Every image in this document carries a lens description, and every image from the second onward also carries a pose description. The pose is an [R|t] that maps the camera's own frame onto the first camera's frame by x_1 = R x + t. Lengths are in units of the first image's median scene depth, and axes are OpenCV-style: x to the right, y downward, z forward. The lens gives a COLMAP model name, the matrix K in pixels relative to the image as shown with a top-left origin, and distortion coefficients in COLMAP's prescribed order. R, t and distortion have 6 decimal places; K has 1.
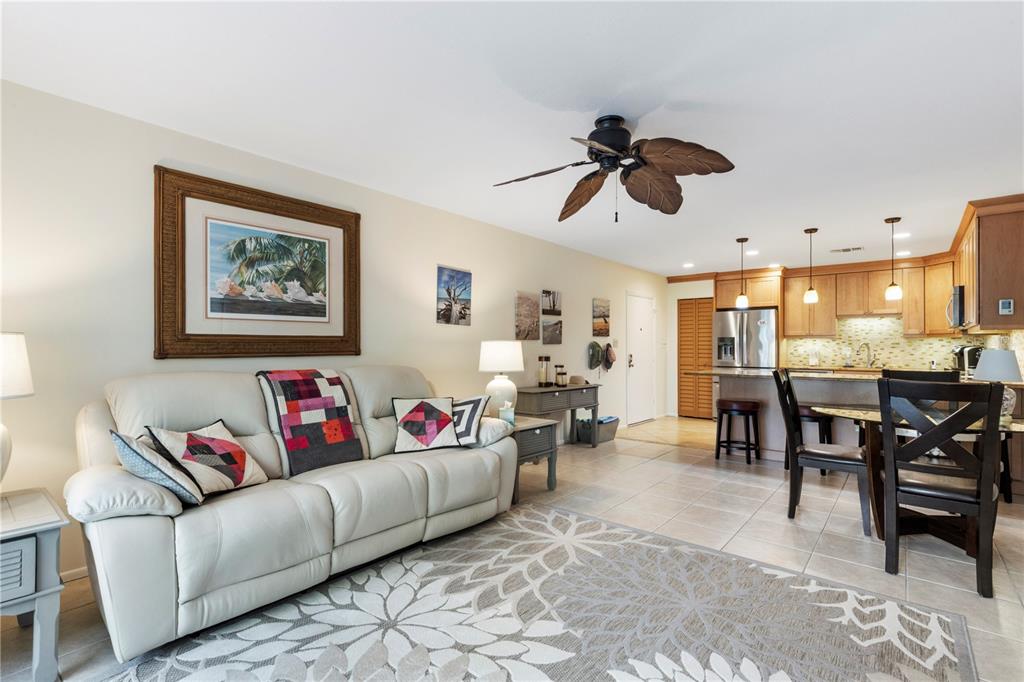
lens RADIAL K [[472.0, 0, 511.3], [0, 472.0, 346.0], [0, 0, 1]] dist [0.005755, 0.001018]
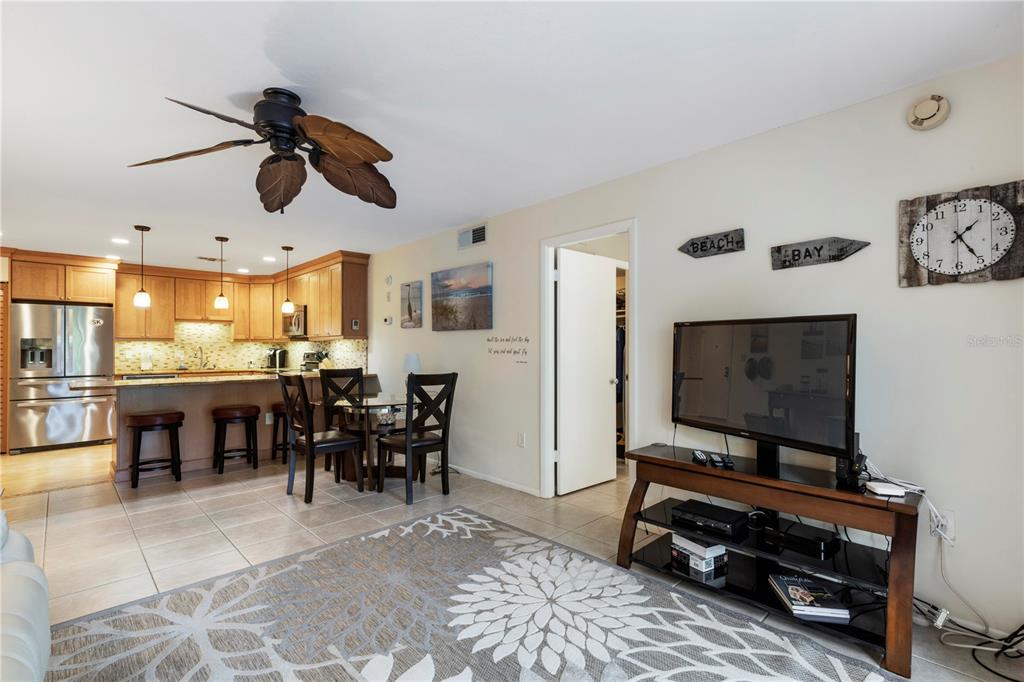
lens RADIAL K [[472.0, 0, 516.7], [0, 472.0, 344.6], [0, 0, 1]] dist [0.005755, 0.001018]
pose [[0.106864, 0.004514, 0.994263, -0.311184], [0.000352, 0.999989, -0.004578, -0.007903], [-0.994274, 0.000840, 0.106862, 0.245621]]
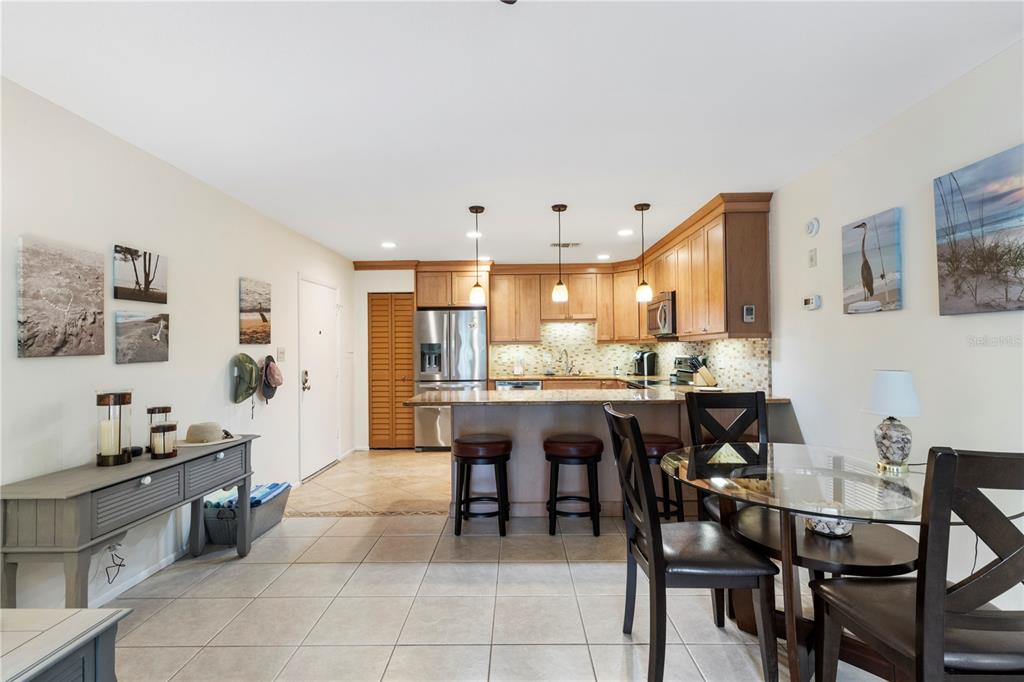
lens RADIAL K [[485.3, 0, 511.2], [0, 485.3, 339.3], [0, 0, 1]] dist [0.001629, -0.001336]
pose [[0.775890, 0.000910, 0.630867, 0.072613], [0.011411, 0.999815, -0.015476, -0.017315], [-0.630765, 0.019206, 0.775736, 0.427851]]
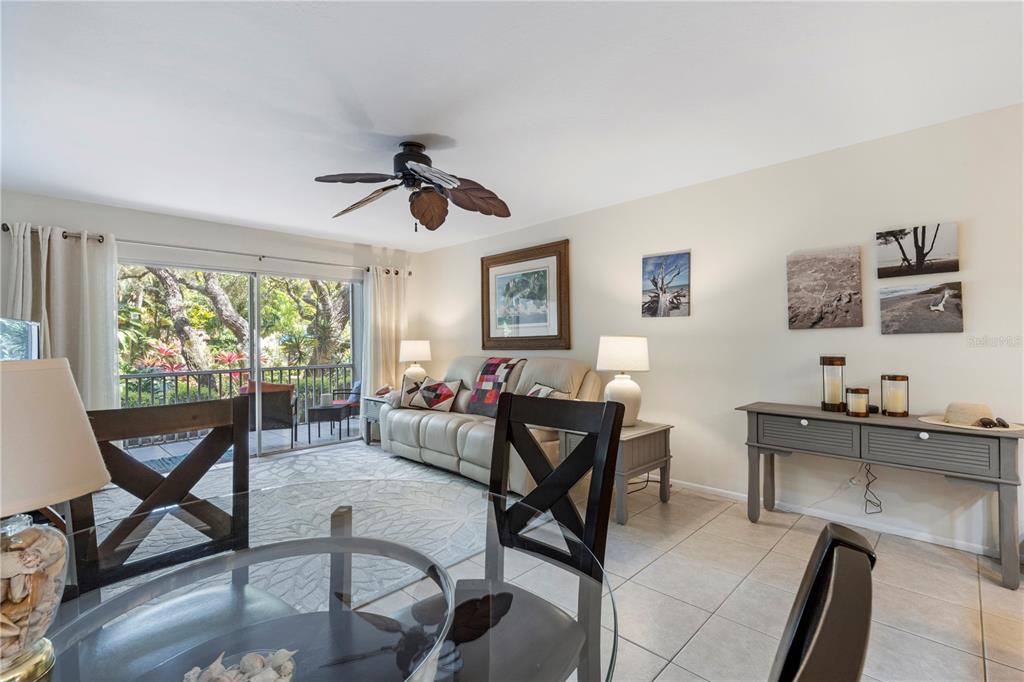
lens RADIAL K [[462.9, 0, 513.5], [0, 462.9, 337.4], [0, 0, 1]] dist [0.006330, -0.001297]
pose [[-0.083736, -0.015446, -0.996368, 0.663030], [0.010685, 0.999808, -0.016397, 0.003695], [0.996431, -0.012020, -0.083555, 0.678084]]
